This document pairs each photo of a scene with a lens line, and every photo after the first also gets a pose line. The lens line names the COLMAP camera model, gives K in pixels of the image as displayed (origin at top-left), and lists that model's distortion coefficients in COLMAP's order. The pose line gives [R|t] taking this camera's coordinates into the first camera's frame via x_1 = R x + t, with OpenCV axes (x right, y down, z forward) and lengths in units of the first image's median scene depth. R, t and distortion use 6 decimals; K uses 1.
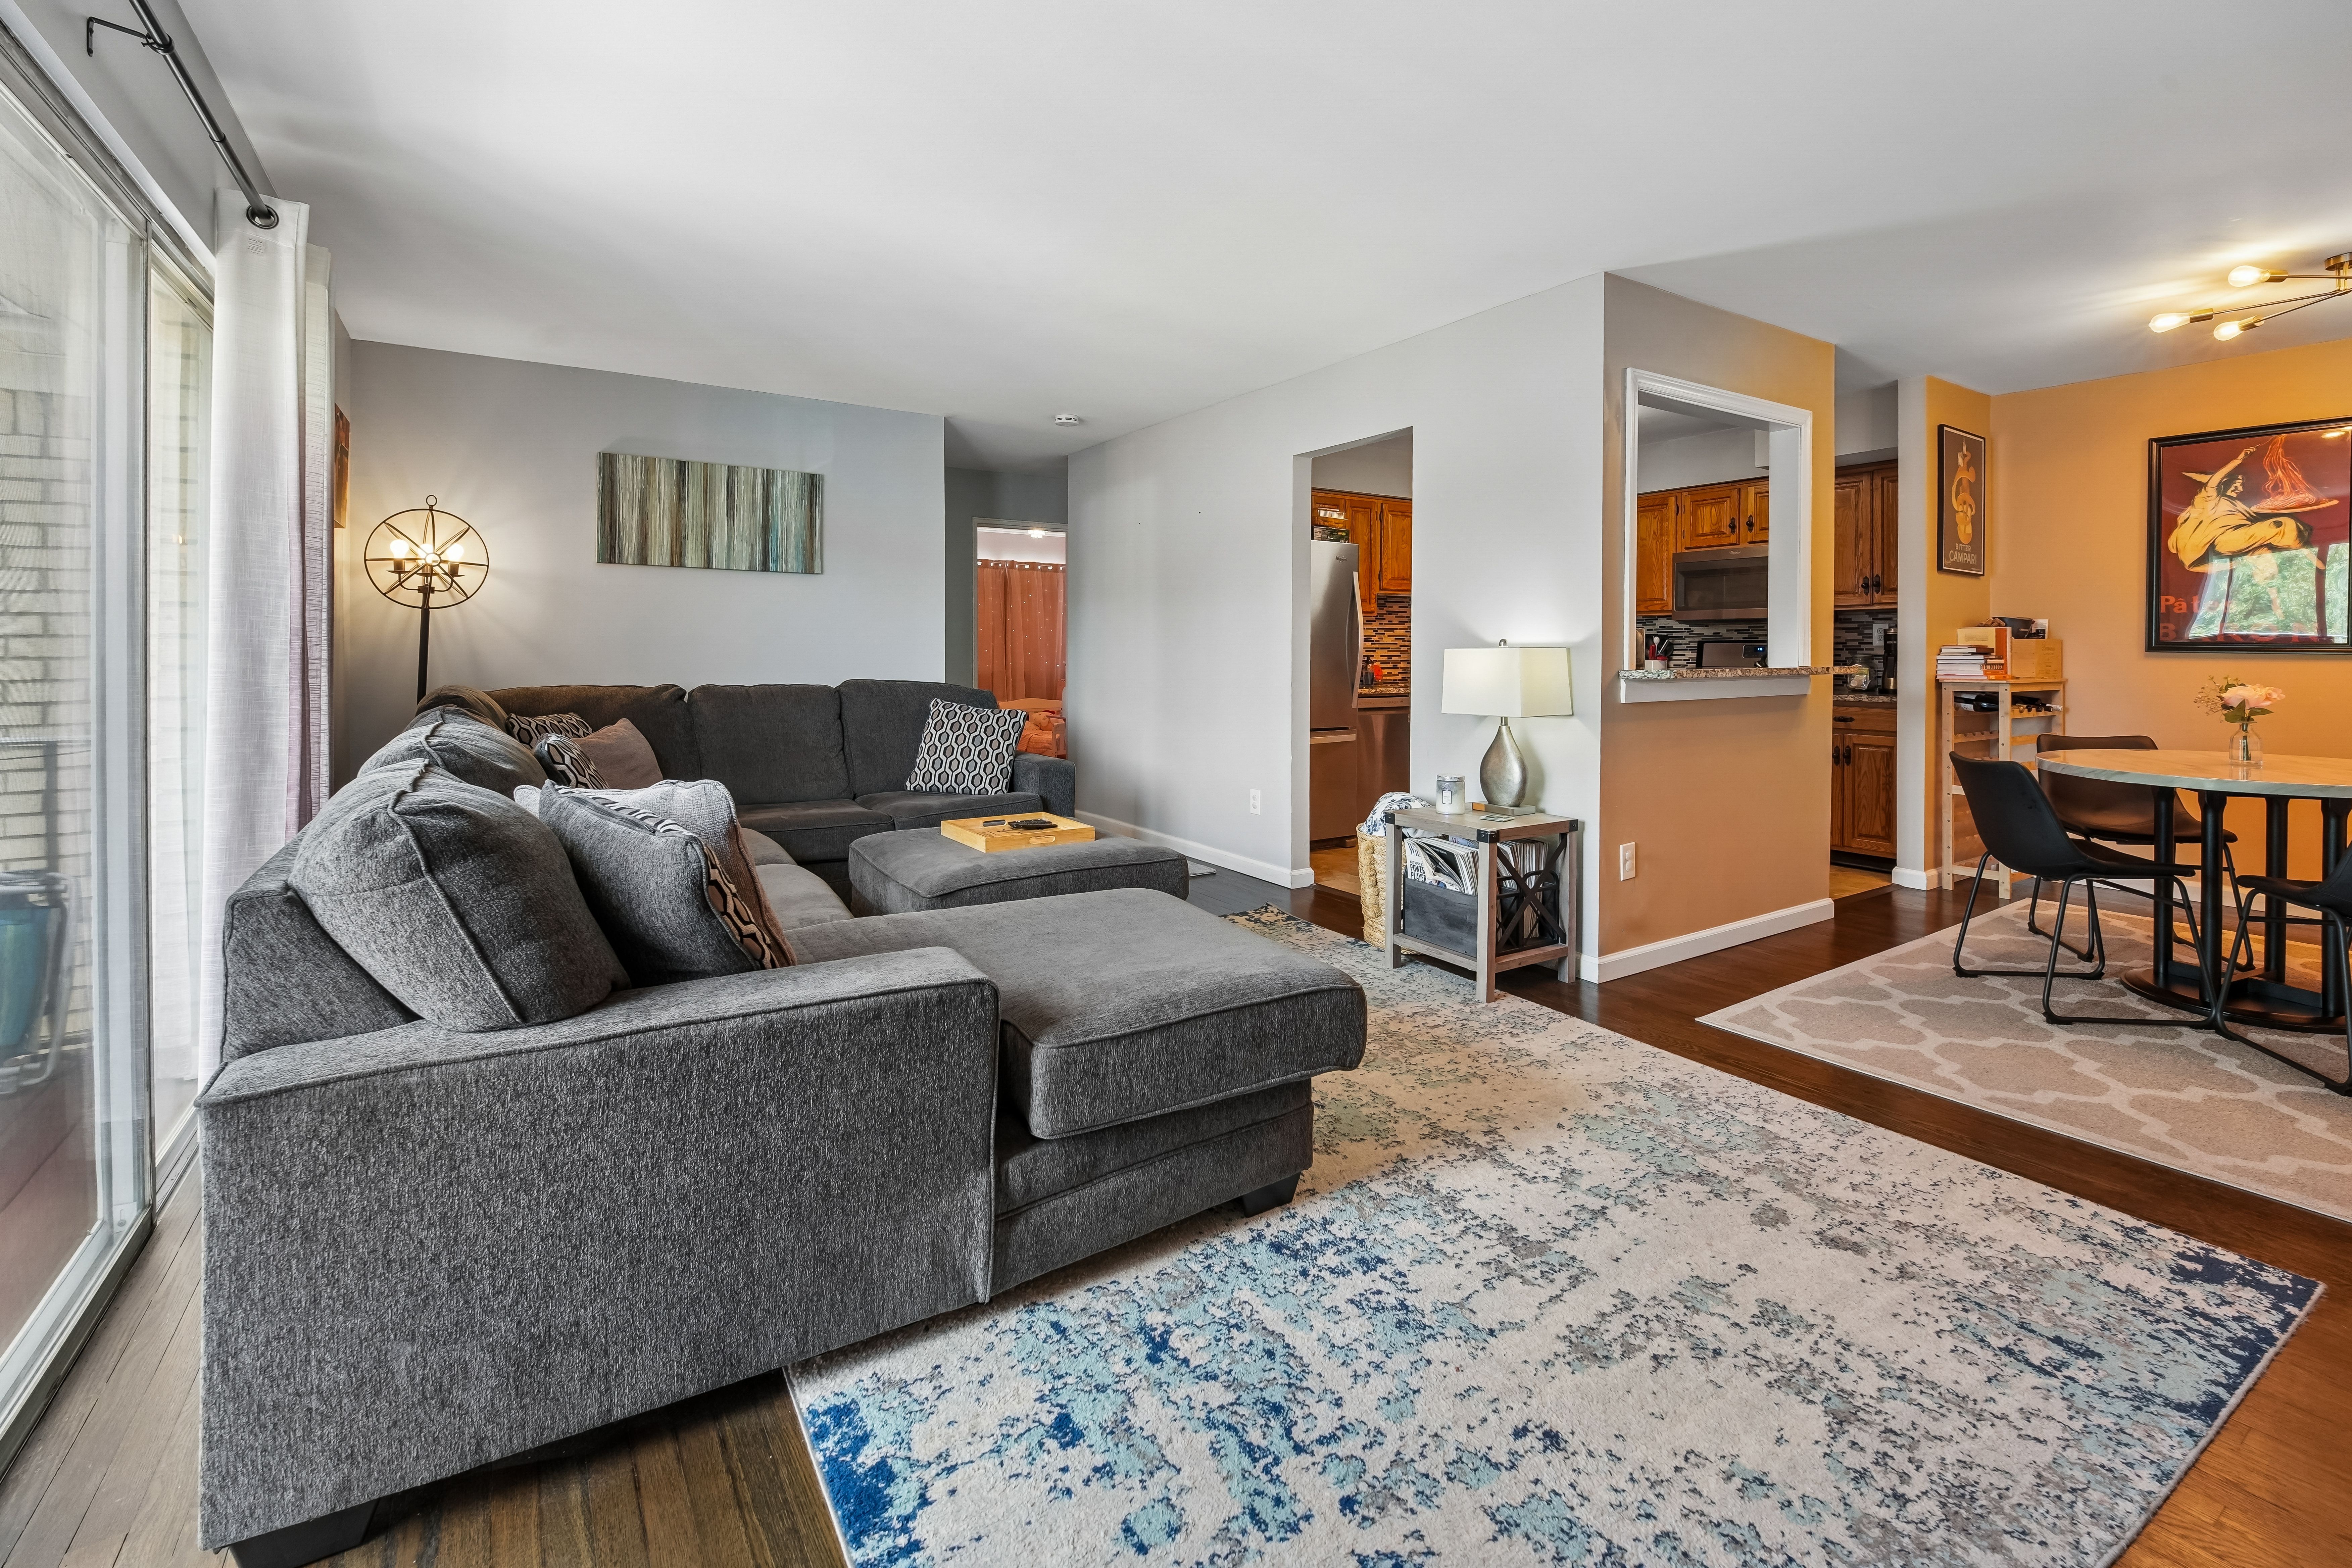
lens RADIAL K [[1034.1, 0, 1162.3], [0, 1034.1, 642.9], [0, 0, 1]] dist [-0.000025, -0.006362]
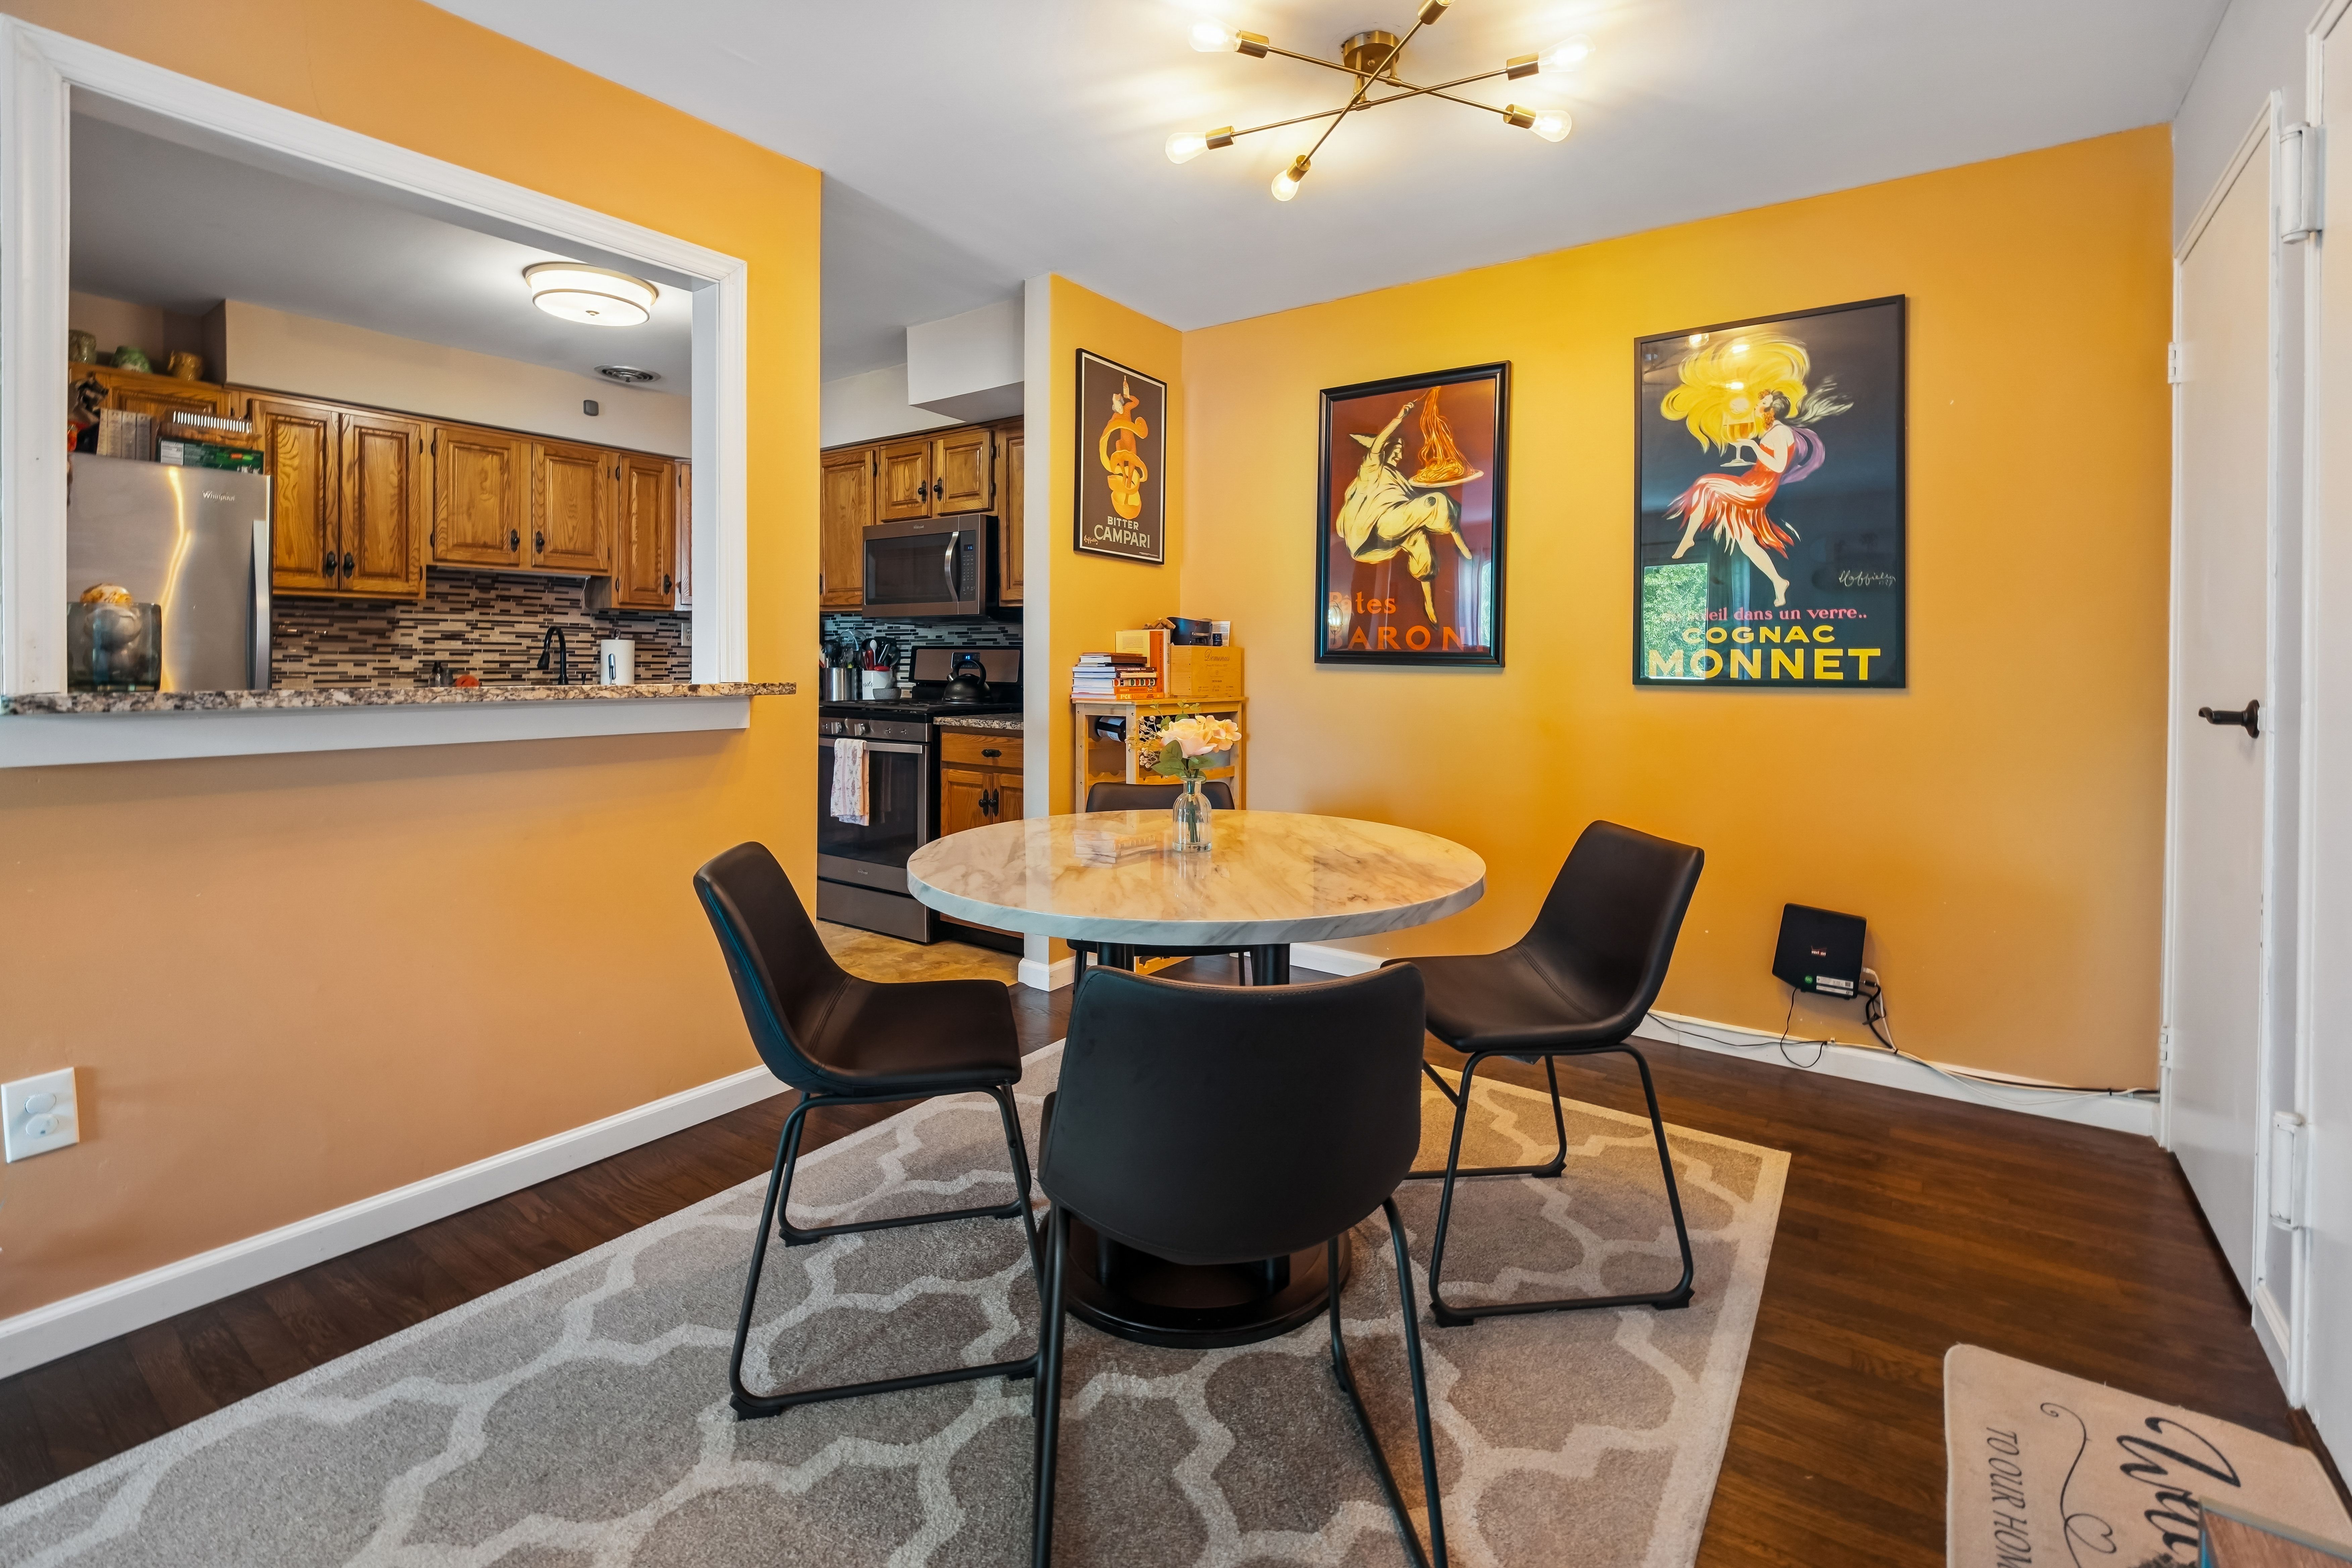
lens RADIAL K [[1034.1, 0, 1166.3], [0, 1034.1, 661.6], [0, 0, 1]] dist [-0.000025, -0.006362]
pose [[0.934486, 0.005683, 0.355955, 0.780723], [-0.008700, 0.999939, 0.006877, 0.004068], [-0.355894, -0.009523, 0.934478, 0.417051]]
